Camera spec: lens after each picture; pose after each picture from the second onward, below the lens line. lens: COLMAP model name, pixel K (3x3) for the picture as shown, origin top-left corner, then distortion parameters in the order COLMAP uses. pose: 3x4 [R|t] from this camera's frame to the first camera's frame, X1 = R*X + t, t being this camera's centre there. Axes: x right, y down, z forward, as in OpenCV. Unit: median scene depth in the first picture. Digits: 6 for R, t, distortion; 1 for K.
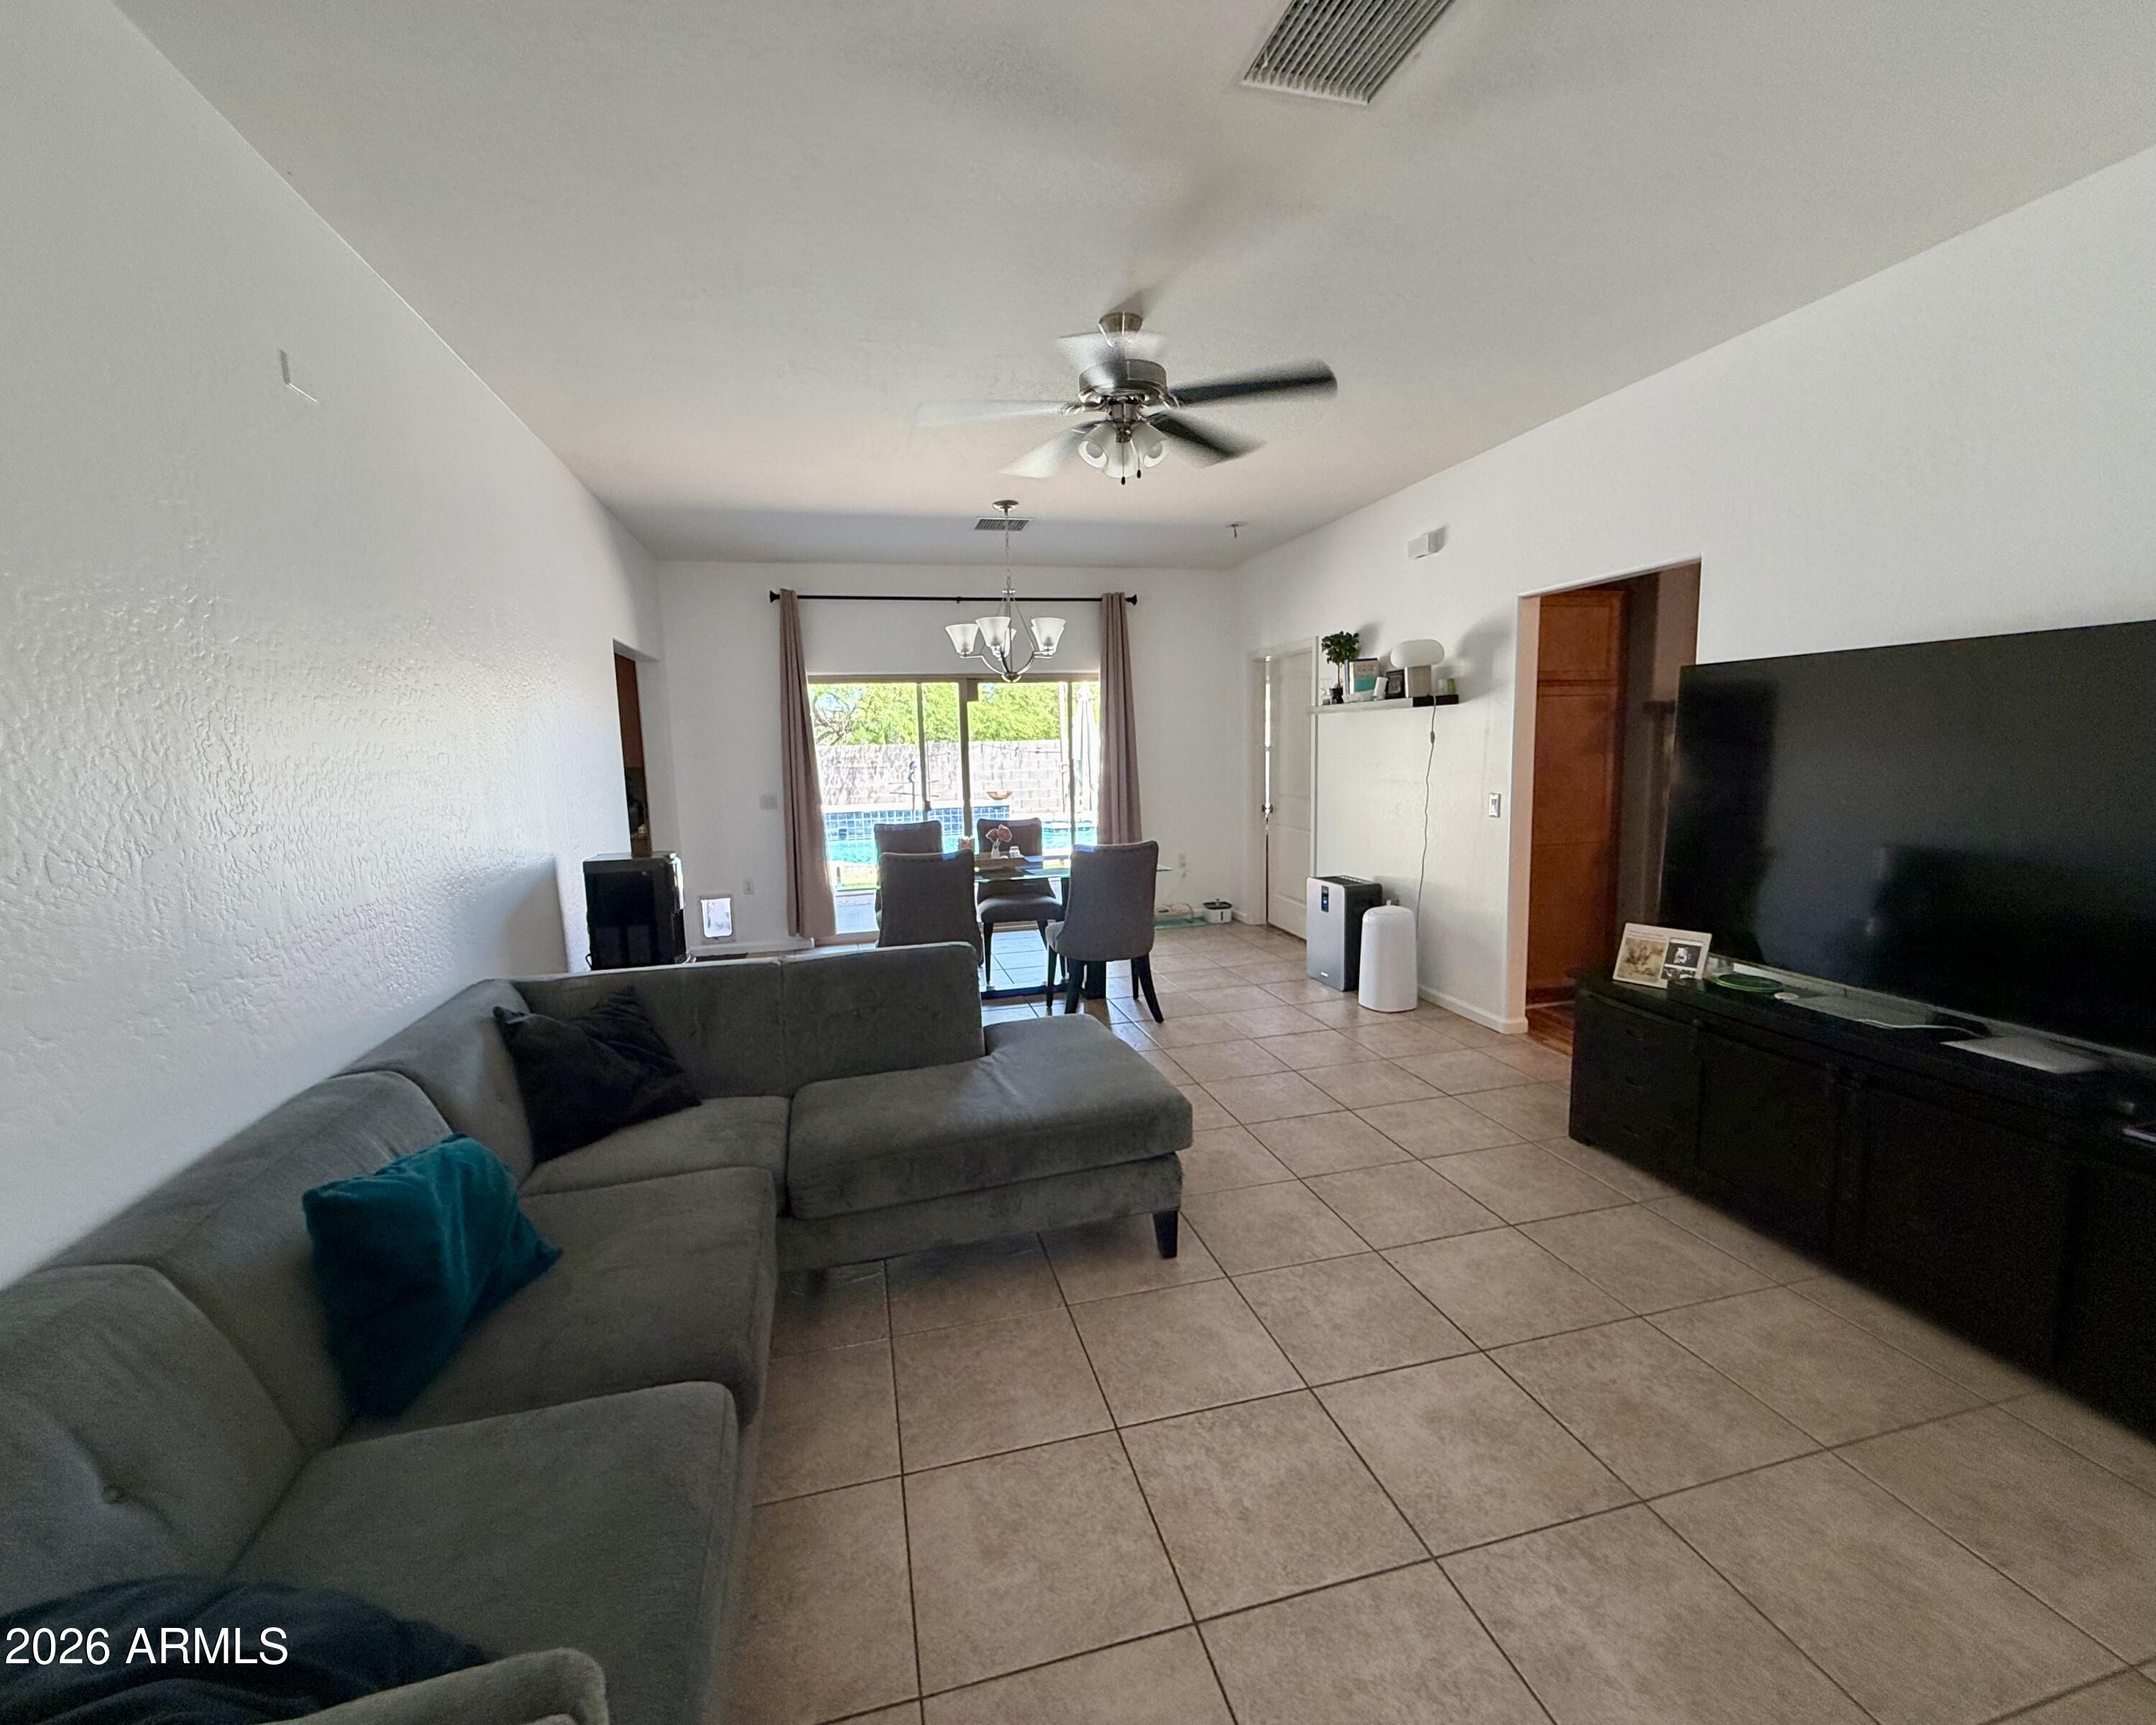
lens RADIAL K [[913.1, 0, 1072.5], [0, 913.1, 869.2], [0, 0, 1]] dist [-0.016473, 0.000152]
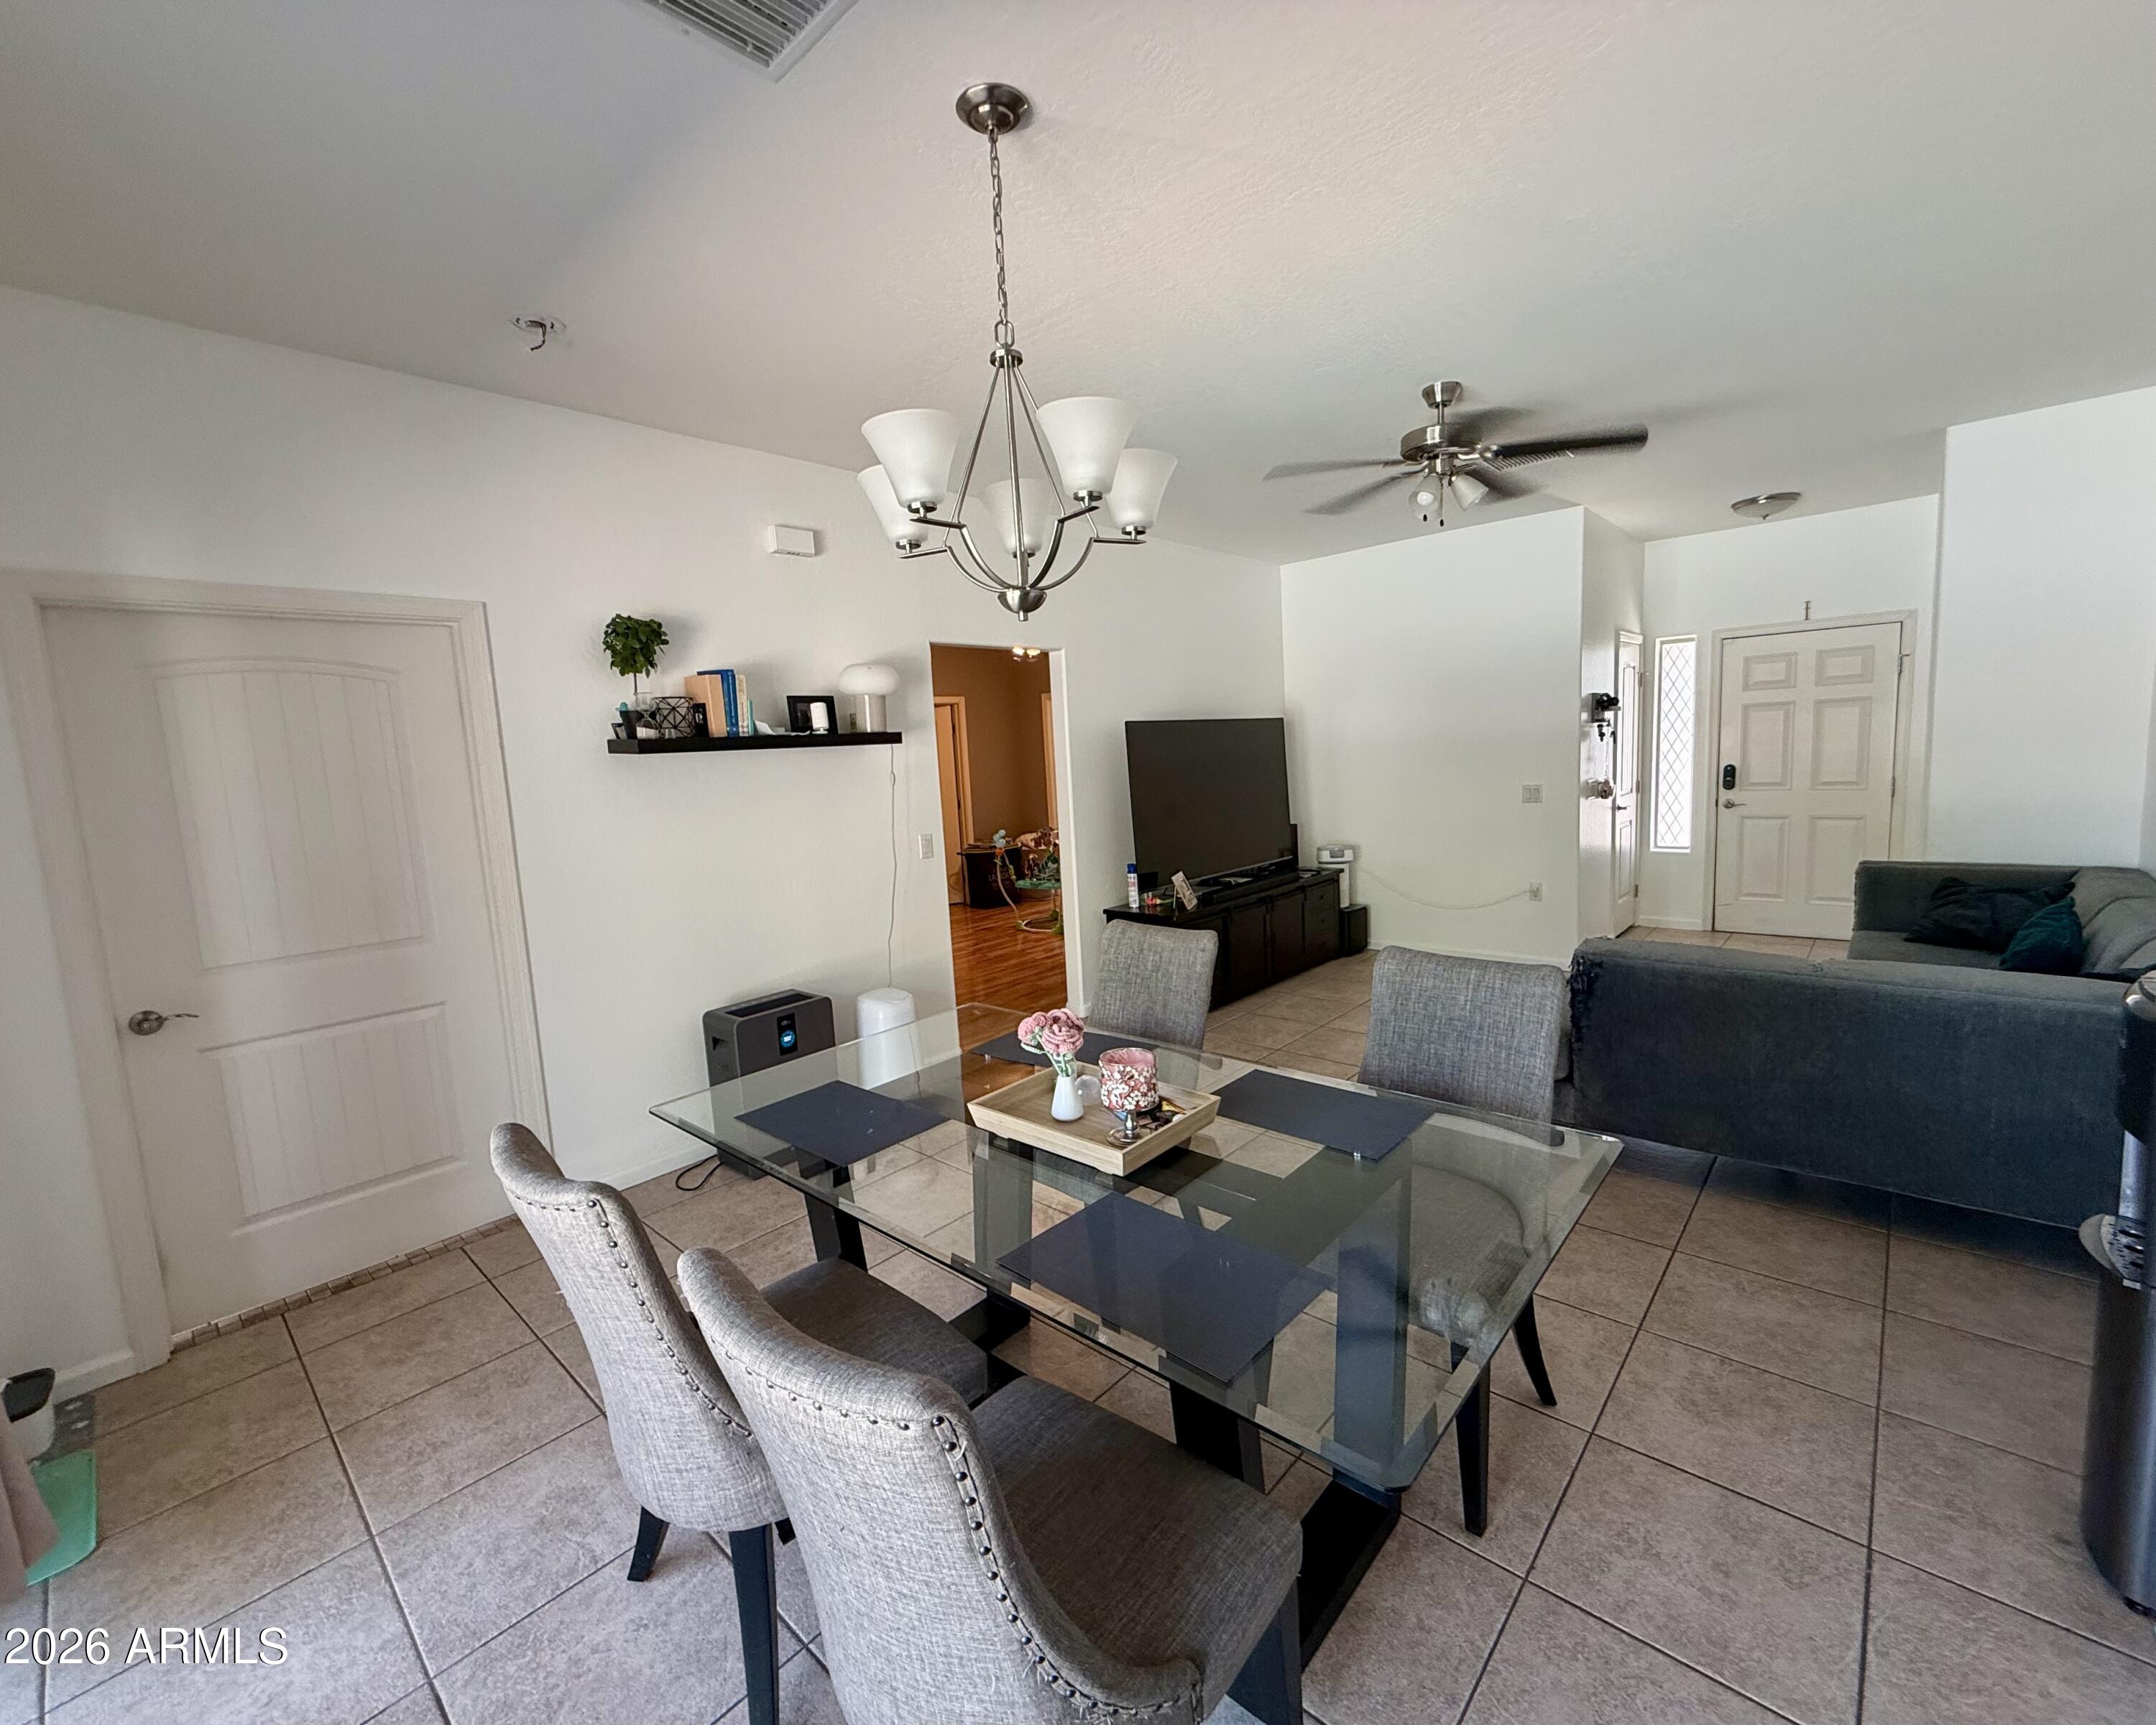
lens RADIAL K [[915.9, 0, 1074.5], [0, 915.9, 861.6], [0, 0, 1]] dist [0.000441, 0.000015]
pose [[-0.548377, -0.045073, 0.835016, -0.288124], [0.181088, 0.968451, 0.171201, -0.125067], [-0.816389, 0.245094, -0.522914, 0.893359]]
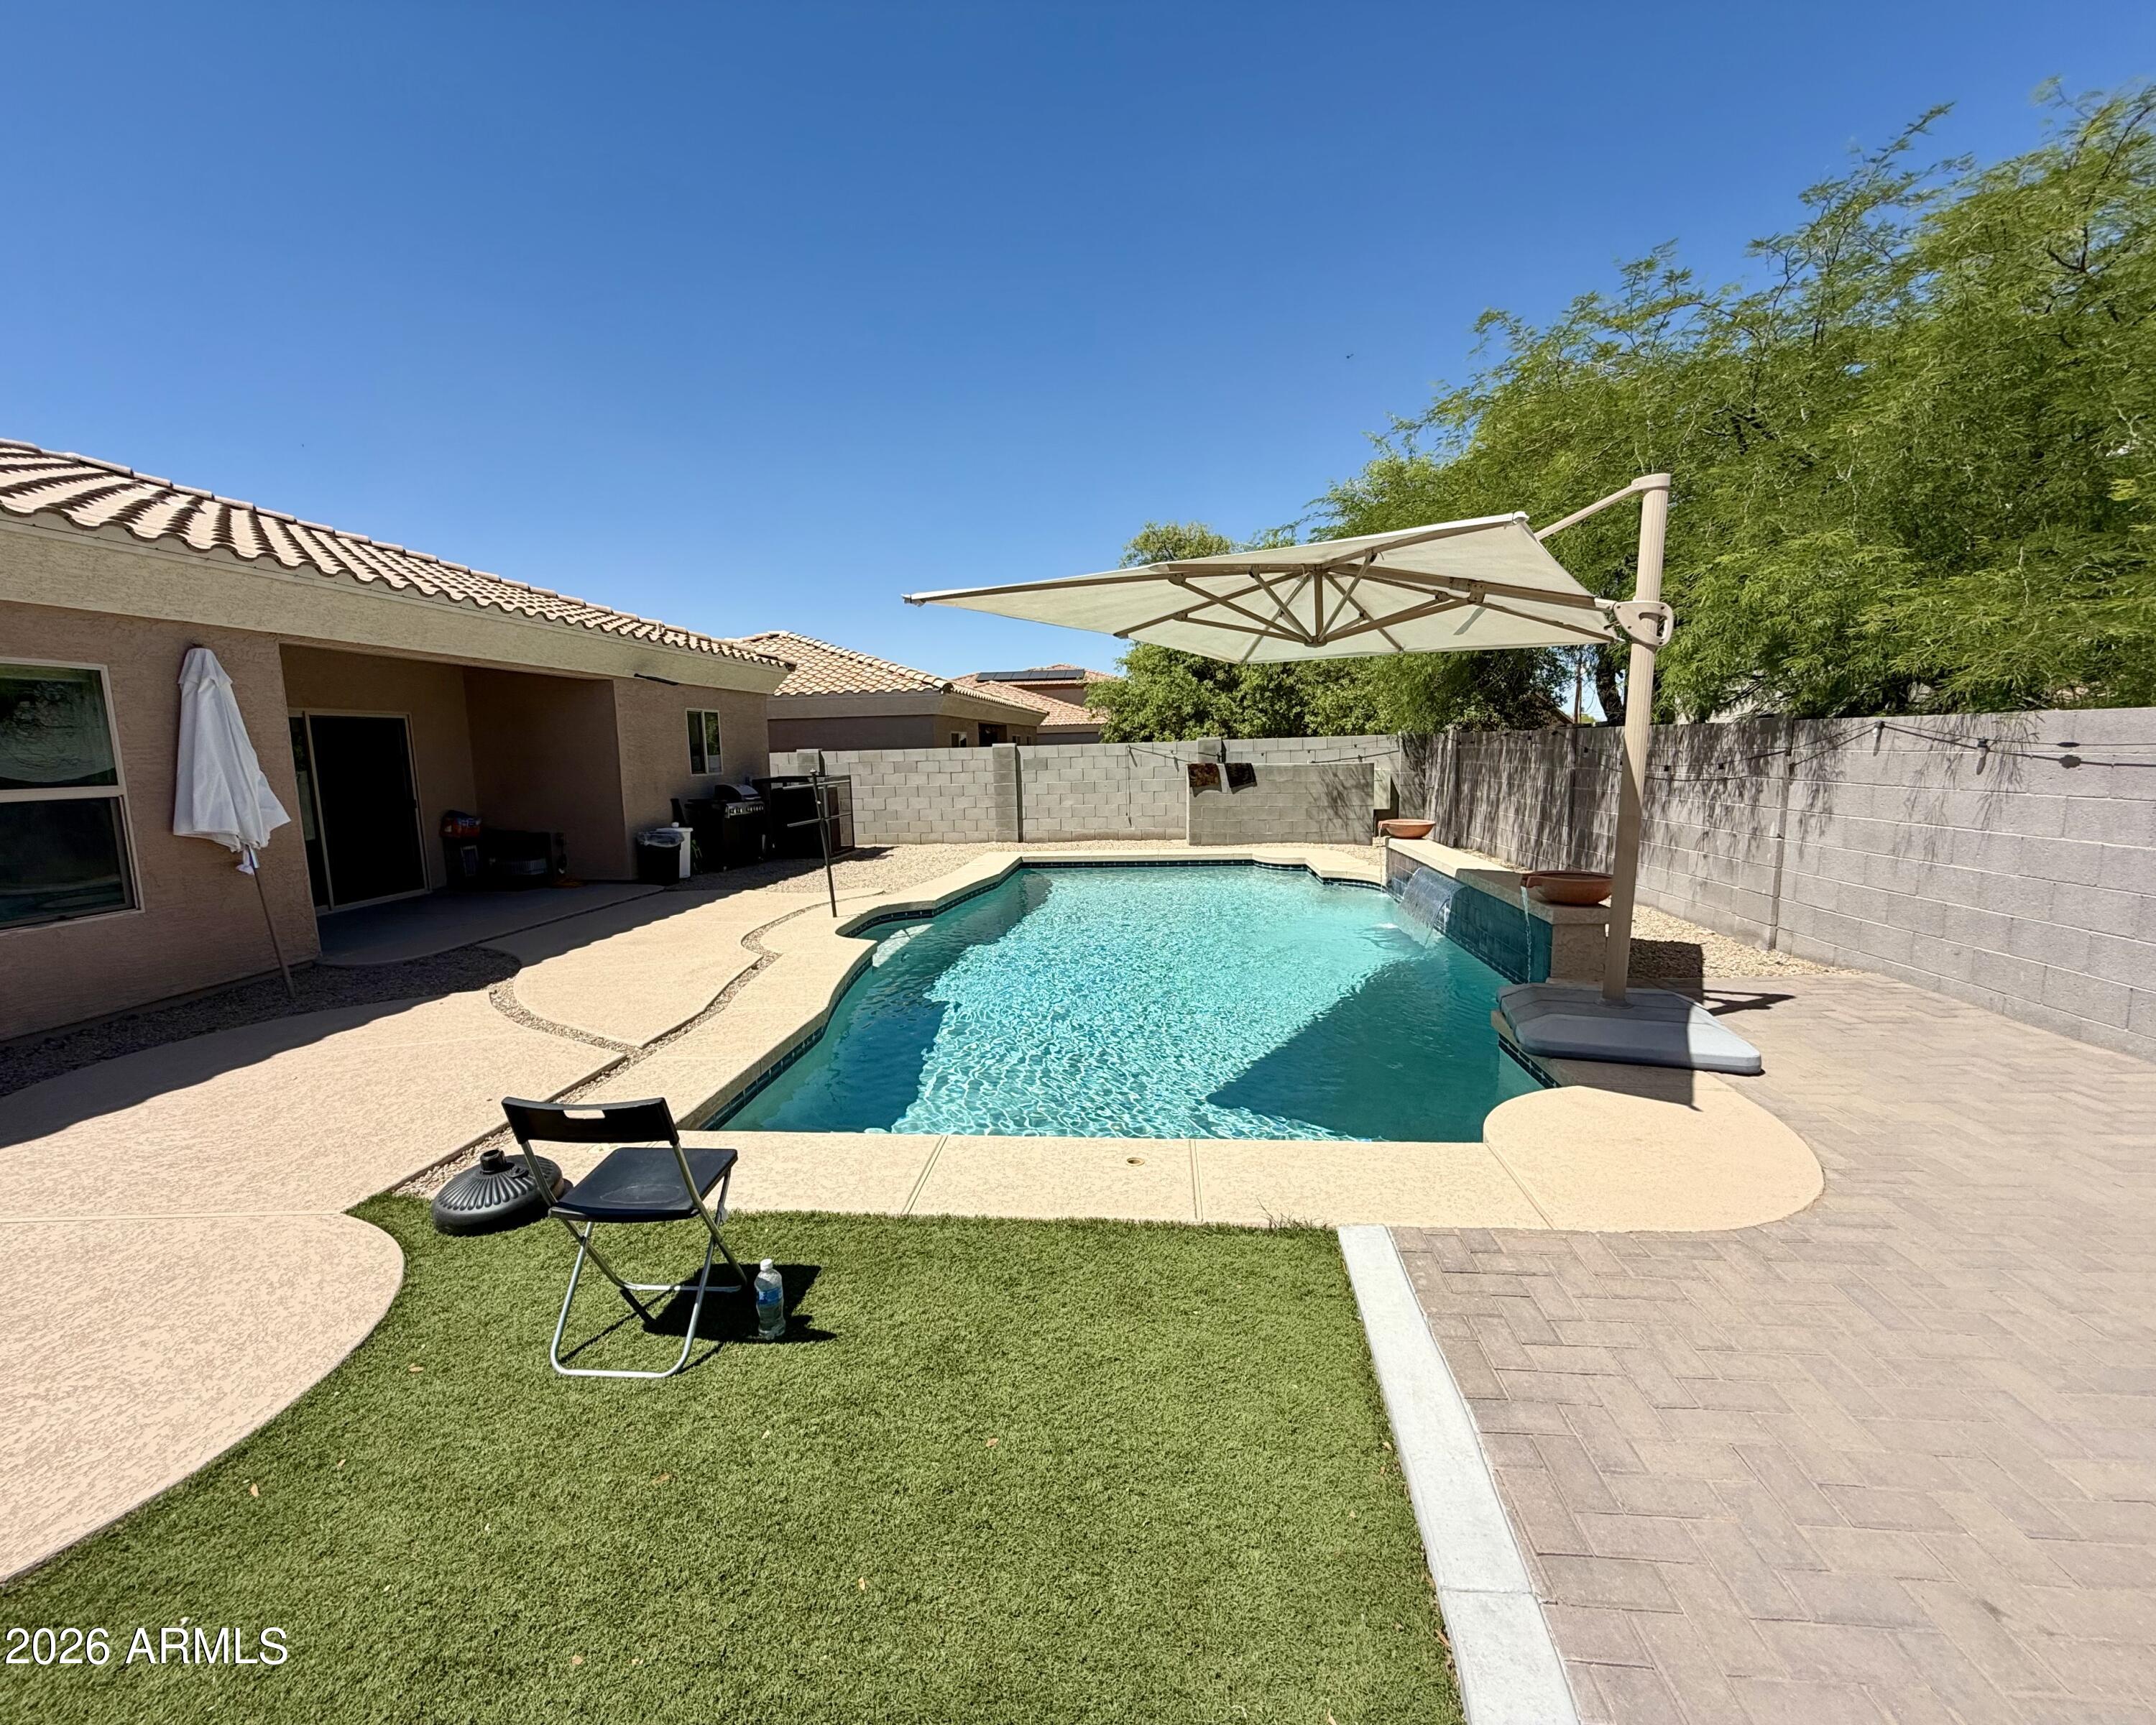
lens RADIAL K [[915.9, 0, 1074.5], [0, 915.9, 861.6], [0, 0, 1]] dist [0.000441, 0.000015]
pose [[-0.337740, 0.153430, -0.928650, 0.756469], [-0.096890, 0.975716, 0.196444, -0.370516], [0.936239, 0.156324, -0.314673, 2.505884]]
